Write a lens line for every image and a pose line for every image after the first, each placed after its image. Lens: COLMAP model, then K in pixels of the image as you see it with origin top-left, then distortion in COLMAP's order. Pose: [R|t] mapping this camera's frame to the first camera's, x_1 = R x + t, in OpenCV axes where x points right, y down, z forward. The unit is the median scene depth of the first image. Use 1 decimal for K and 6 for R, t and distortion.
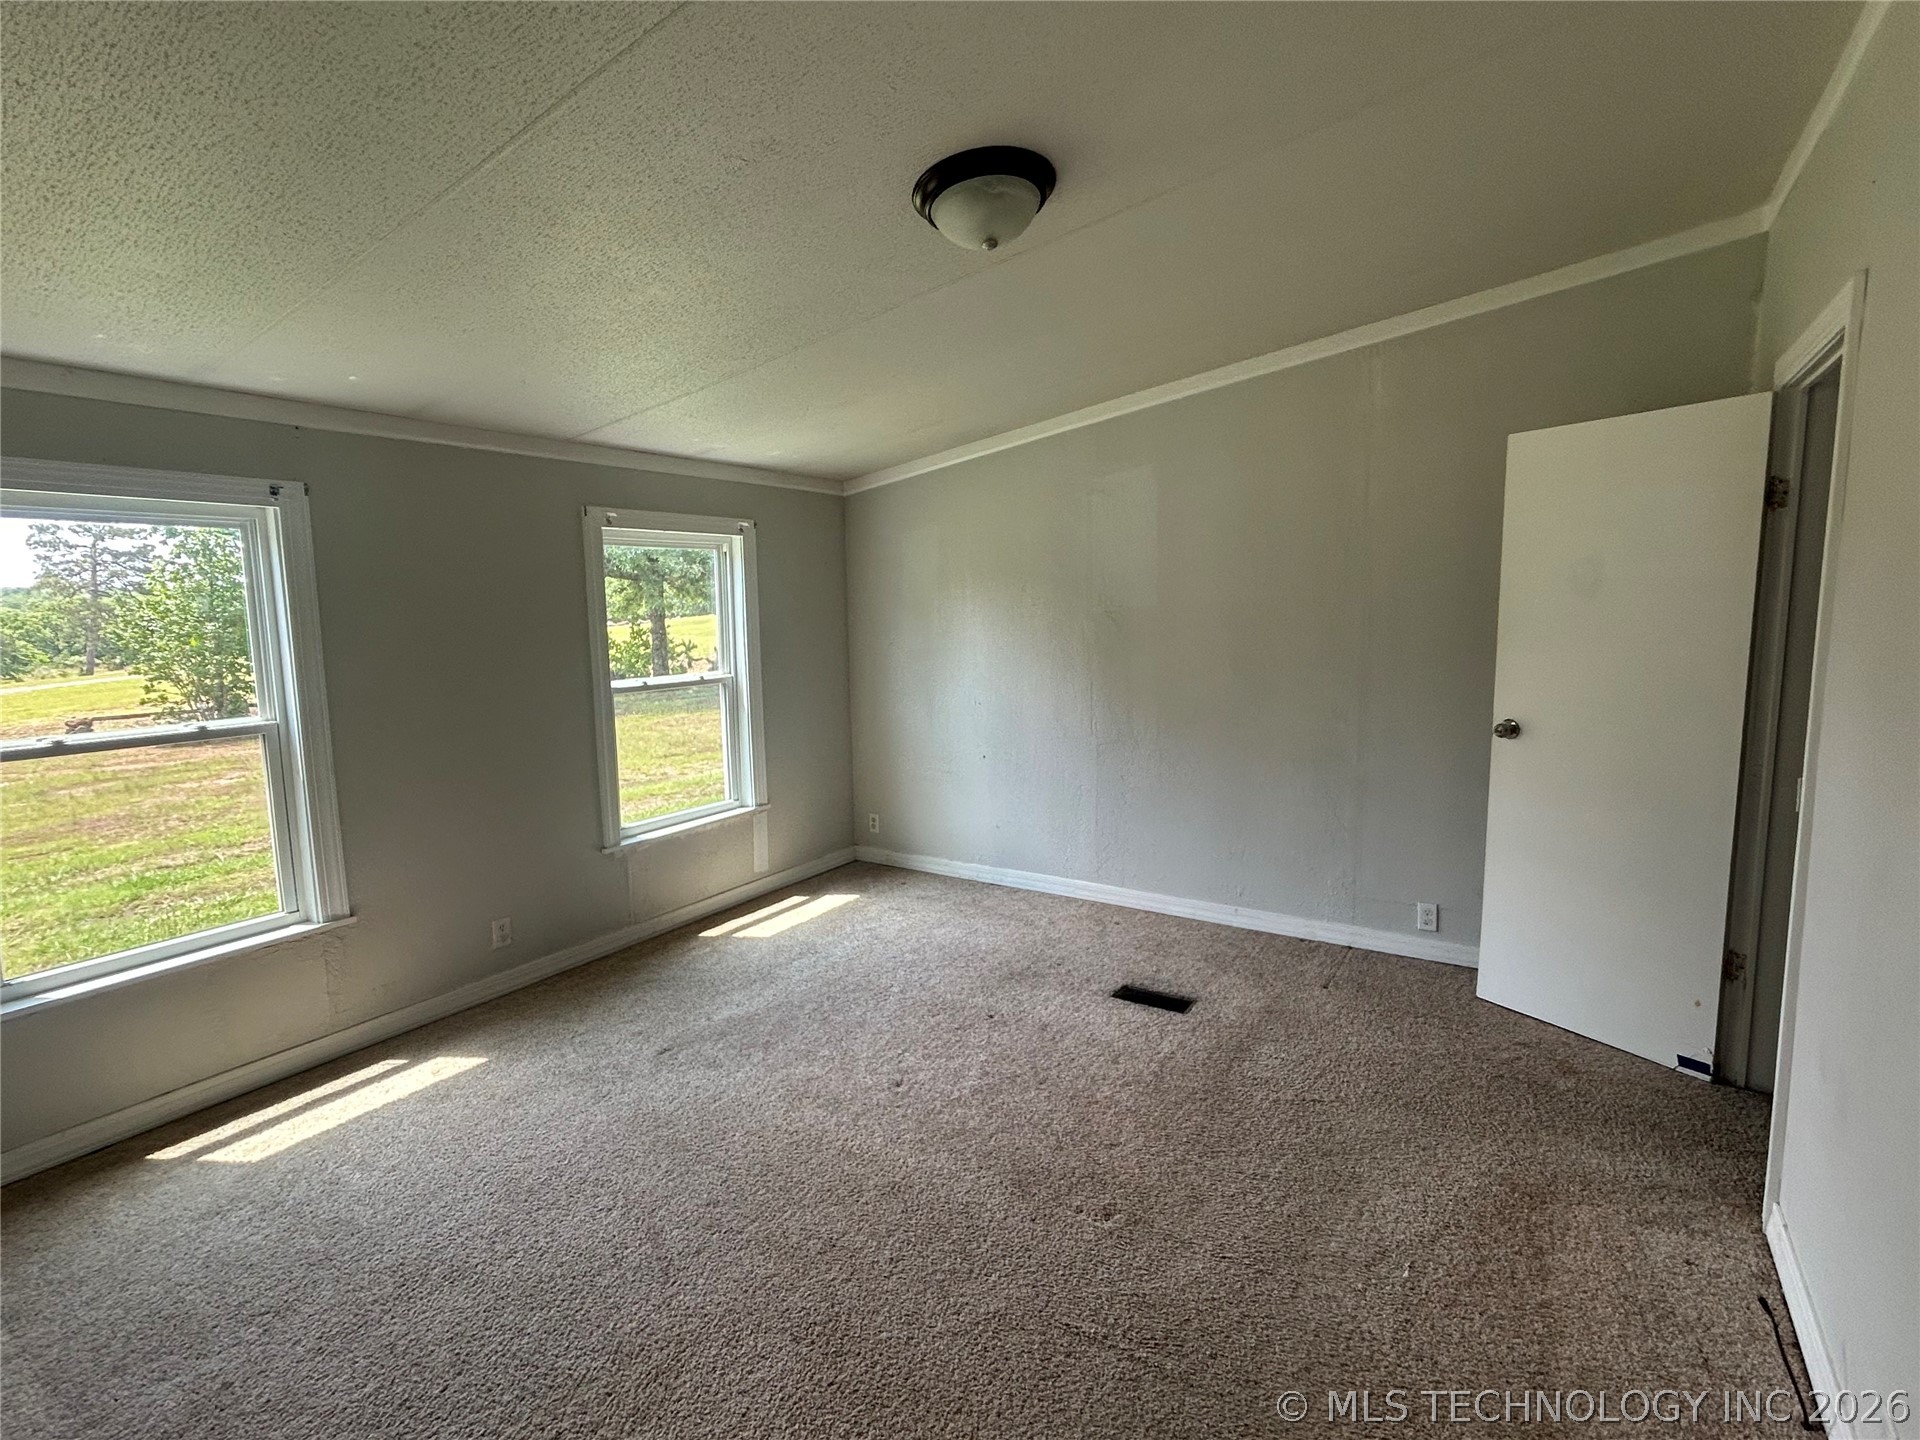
lens RADIAL K [[931.9, 0, 955.7], [0, 931.9, 721.7], [0, 0, 1]] dist [-0.001216, 0.002015]
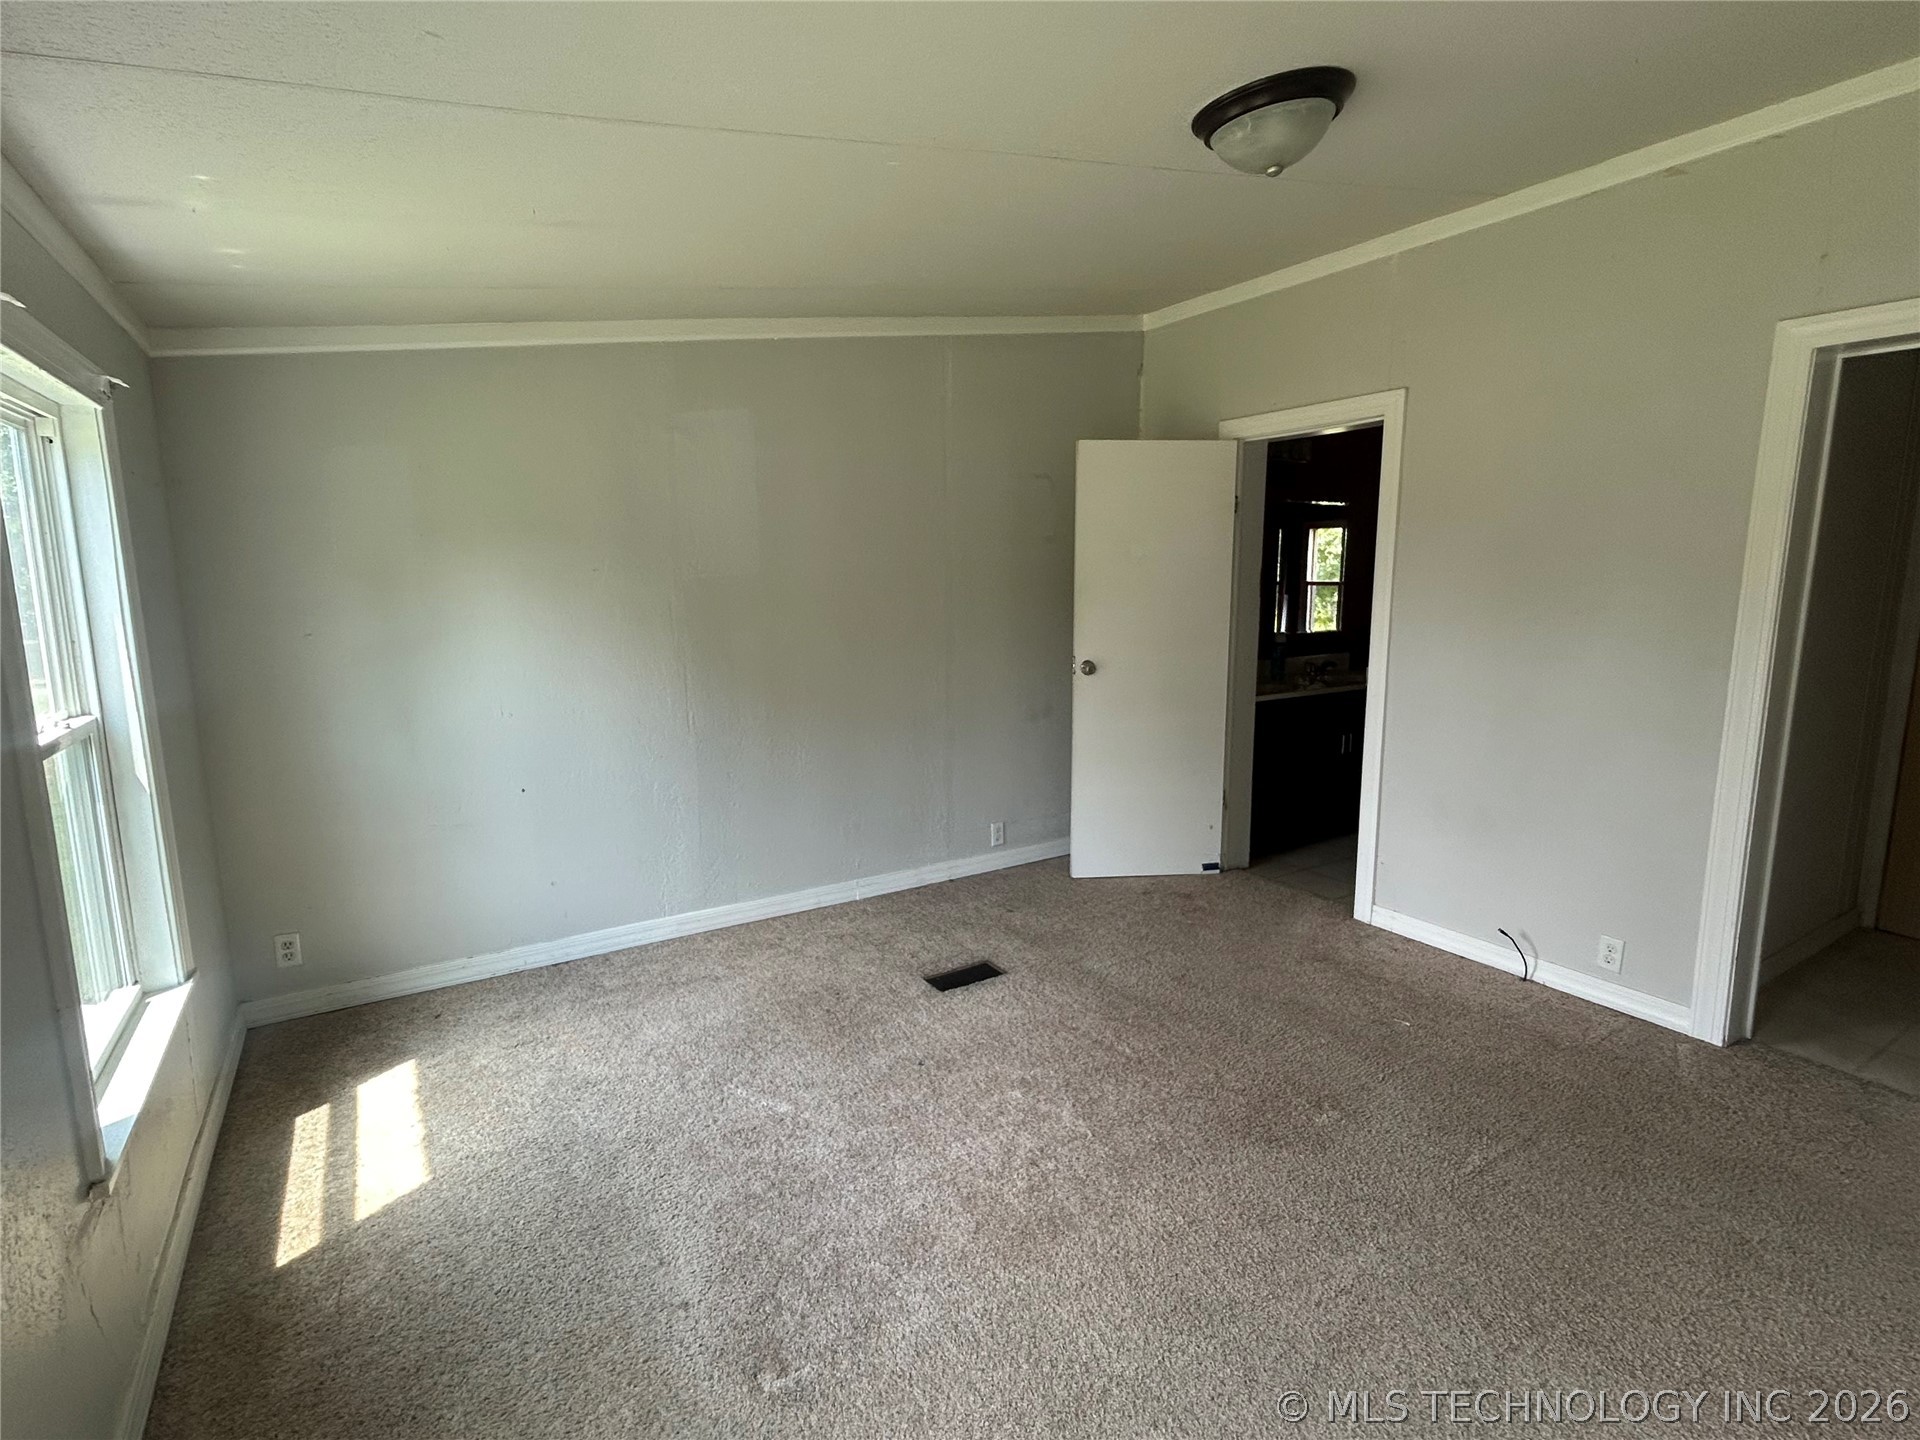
lens RADIAL K [[931.9, 0, 956.6], [0, 931.9, 712.1], [0, 0, 1]] dist [-0.001216, 0.002015]
pose [[0.419181, -0.123987, 0.899397, -0.571428], [0.114420, 0.989947, 0.083142, -0.051026], [-0.900664, 0.068057, 0.429154, 0.520252]]
